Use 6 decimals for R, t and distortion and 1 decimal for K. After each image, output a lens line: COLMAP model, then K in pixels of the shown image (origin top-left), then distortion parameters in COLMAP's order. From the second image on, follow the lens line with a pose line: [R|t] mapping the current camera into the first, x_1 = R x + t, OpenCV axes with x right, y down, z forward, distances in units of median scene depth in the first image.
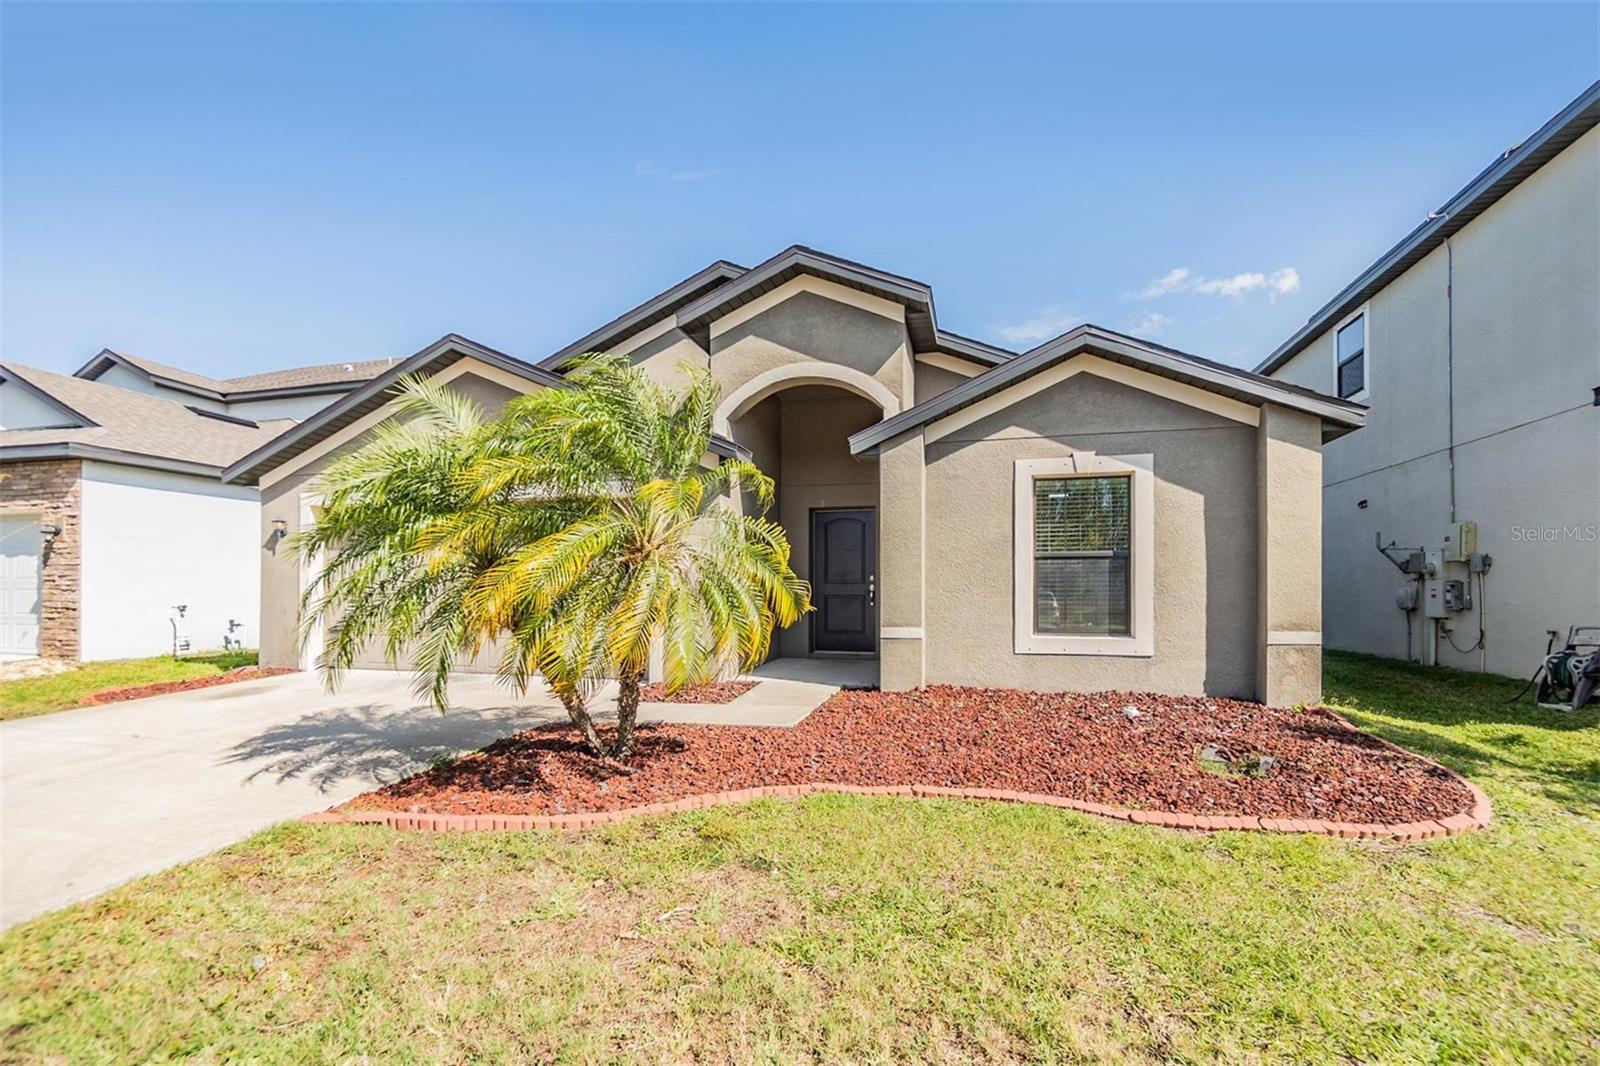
lens RADIAL K [[688.2, 0, 801.8], [0, 688.2, 584.3], [0, 0, 1]] dist [-0.005372, -0.000112]
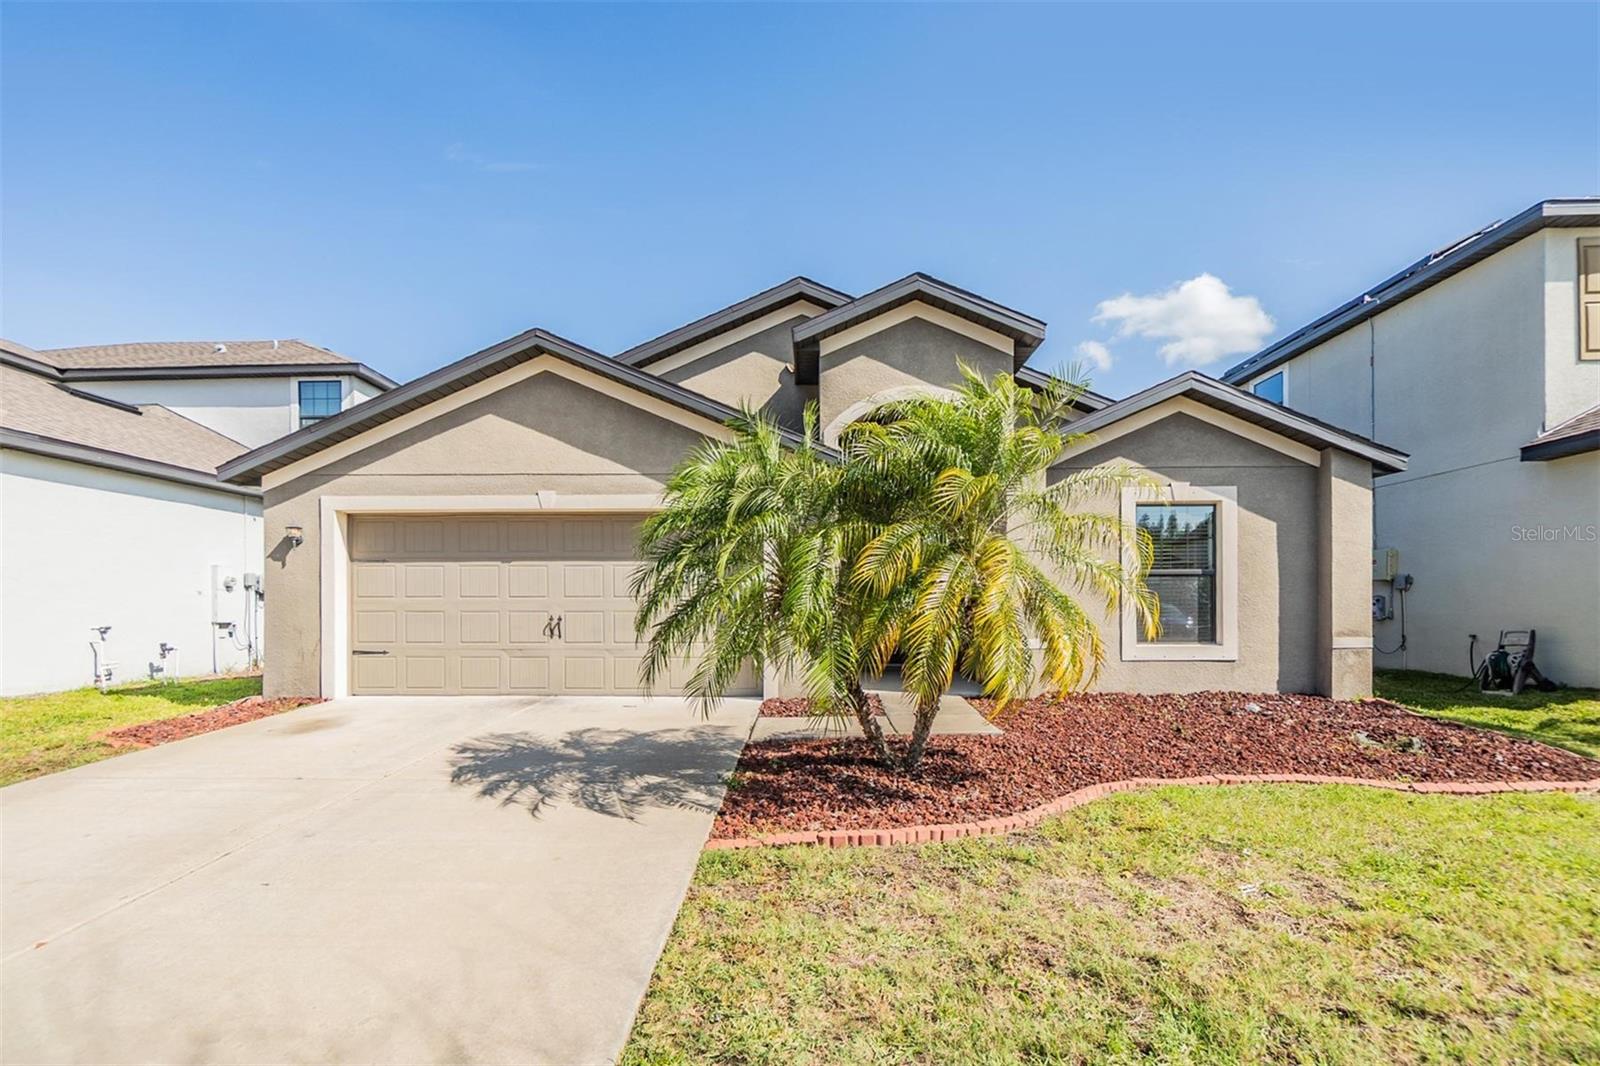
lens RADIAL K [[688.2, 0, 780.8], [0, 688.2, 604.3], [0, 0, 1]] dist [-0.005372, -0.000112]
pose [[0.976141, -0.002921, 0.217118, -0.484919], [0.001954, 0.999987, 0.004667, 0.002449], [-0.217129, -0.004131, 0.976134, 0.033145]]
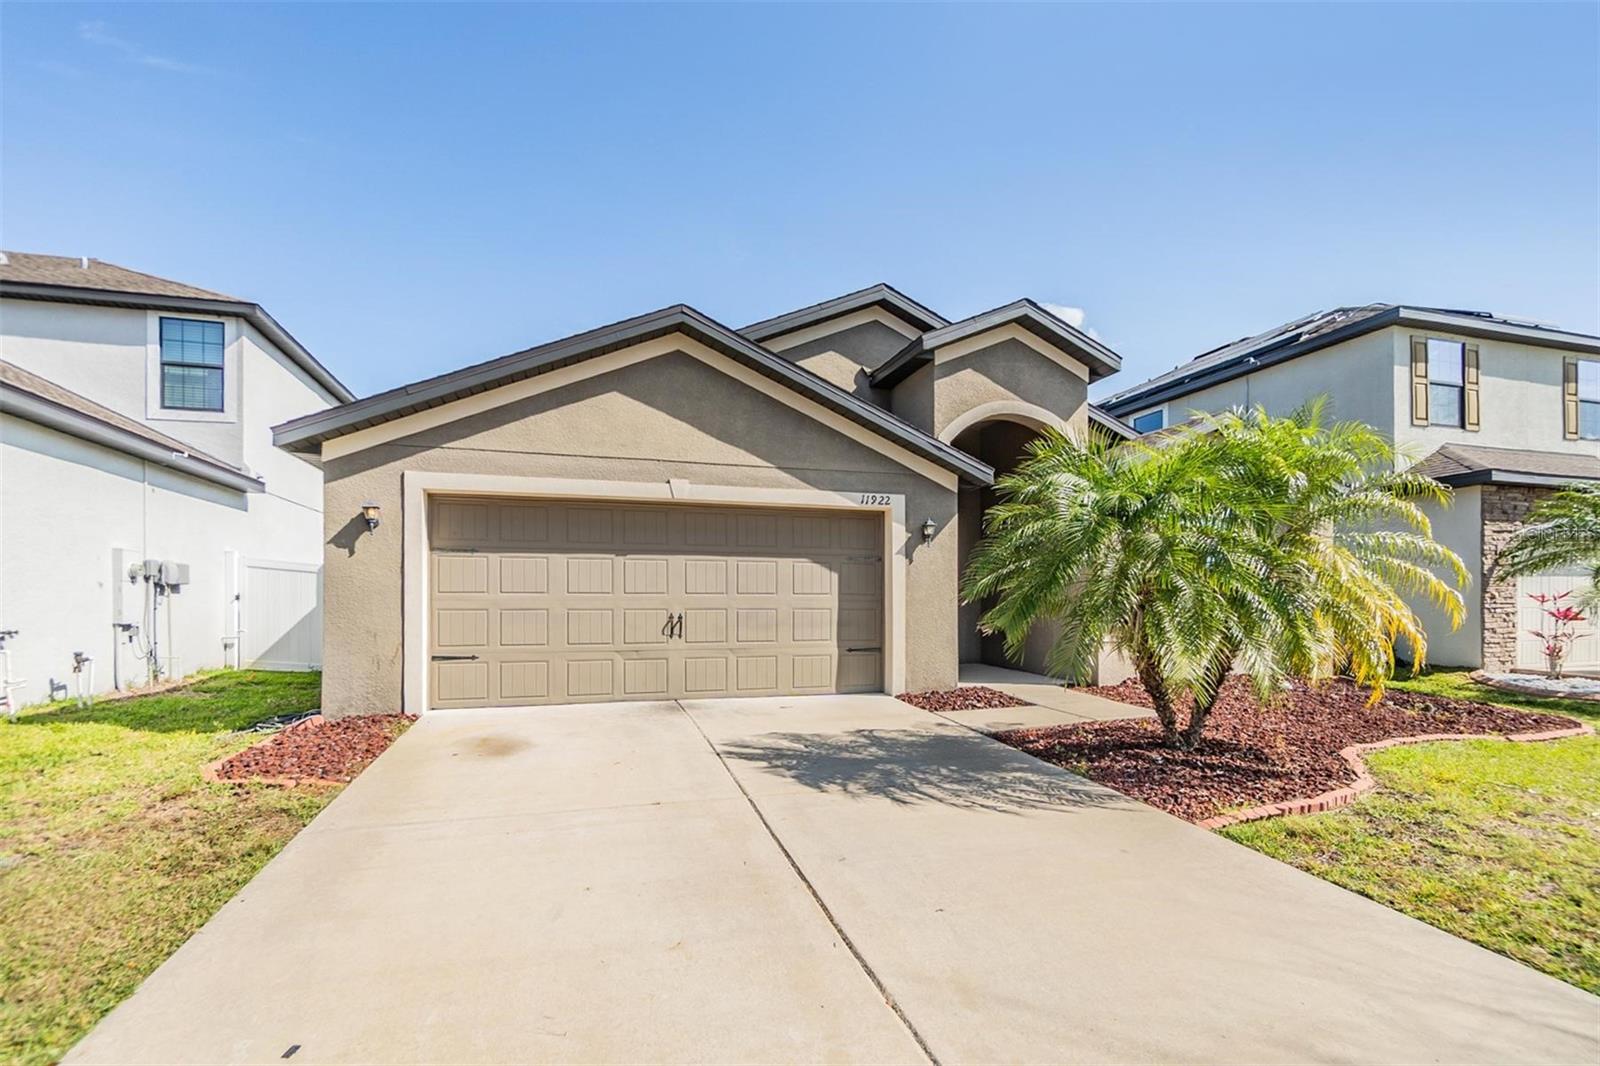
lens RADIAL K [[688.2, 0, 763.3], [0, 688.2, 601.4], [0, 0, 1]] dist [-0.005372, -0.000112]
pose [[0.867395, -0.001709, 0.497617, -1.050372], [-0.002031, 0.999974, 0.006974, -0.001013], [-0.497616, -0.007060, 0.867369, 0.254058]]
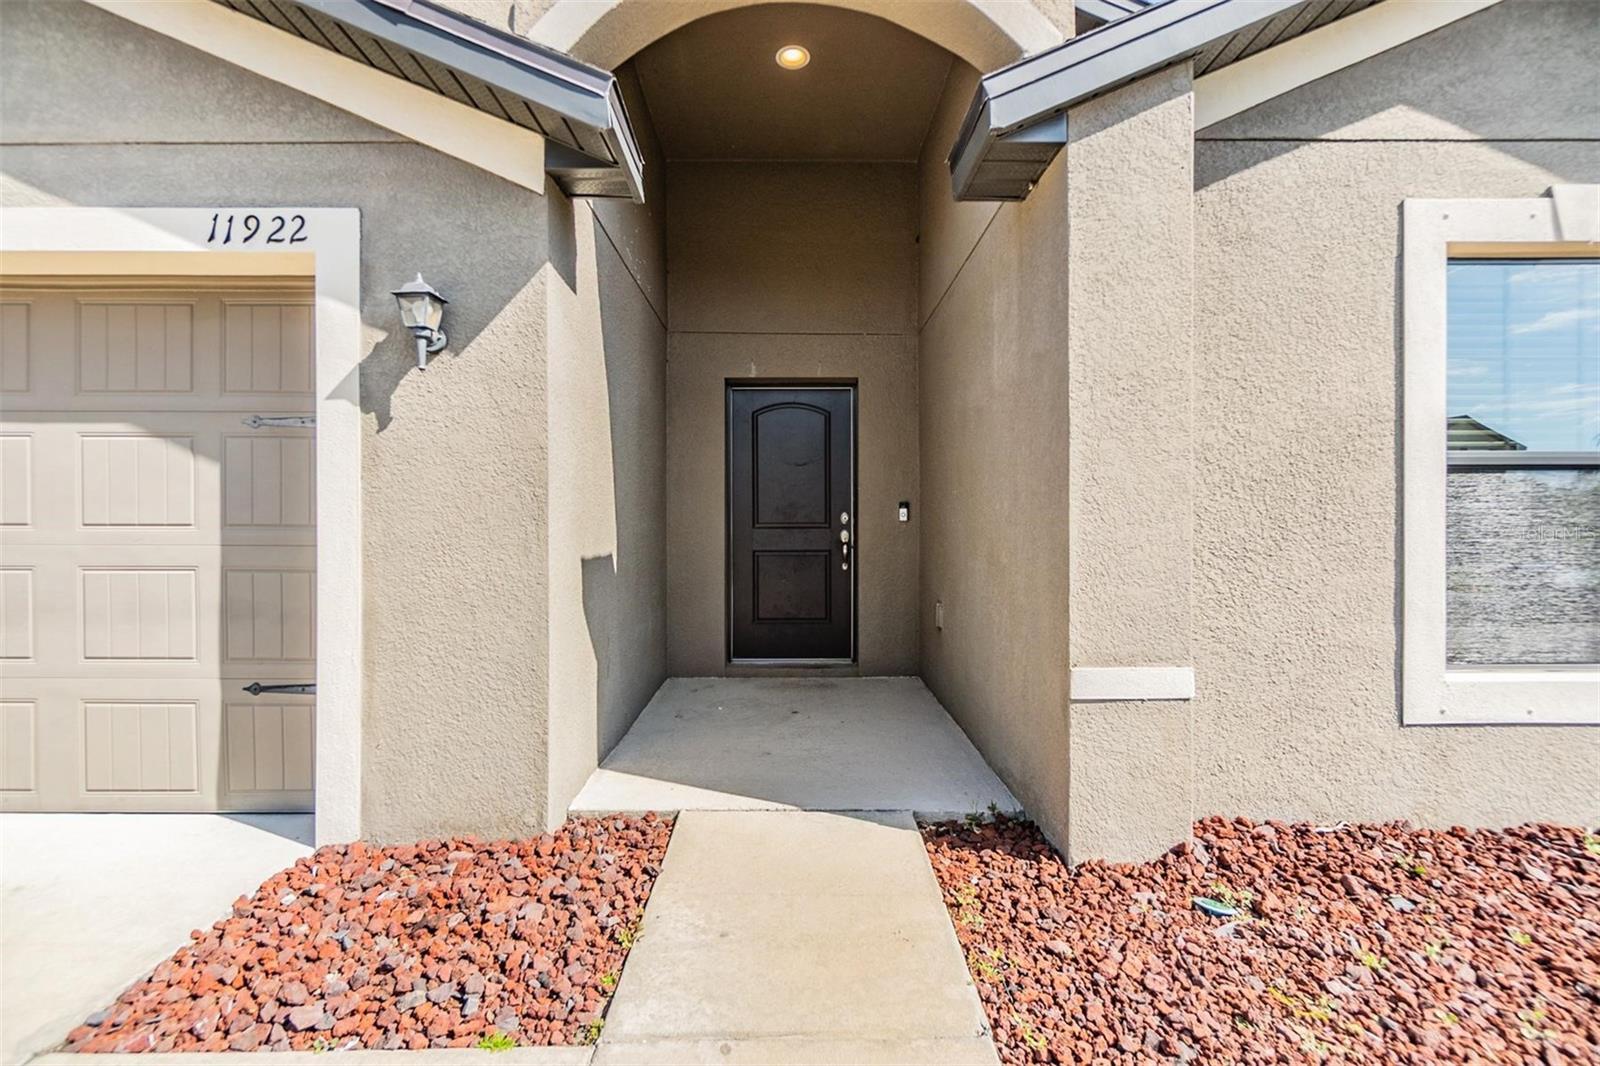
lens RADIAL K [[688.2, 0, 799.6], [0, 688.2, 533.0], [0, 0, 1]] dist [-0.005372, -0.000112]
pose [[0.966672, -0.002536, 0.256007, -0.099523], [-0.000706, 0.999921, 0.012569, -0.006496], [-0.256018, -0.012331, 0.966593, 0.748898]]
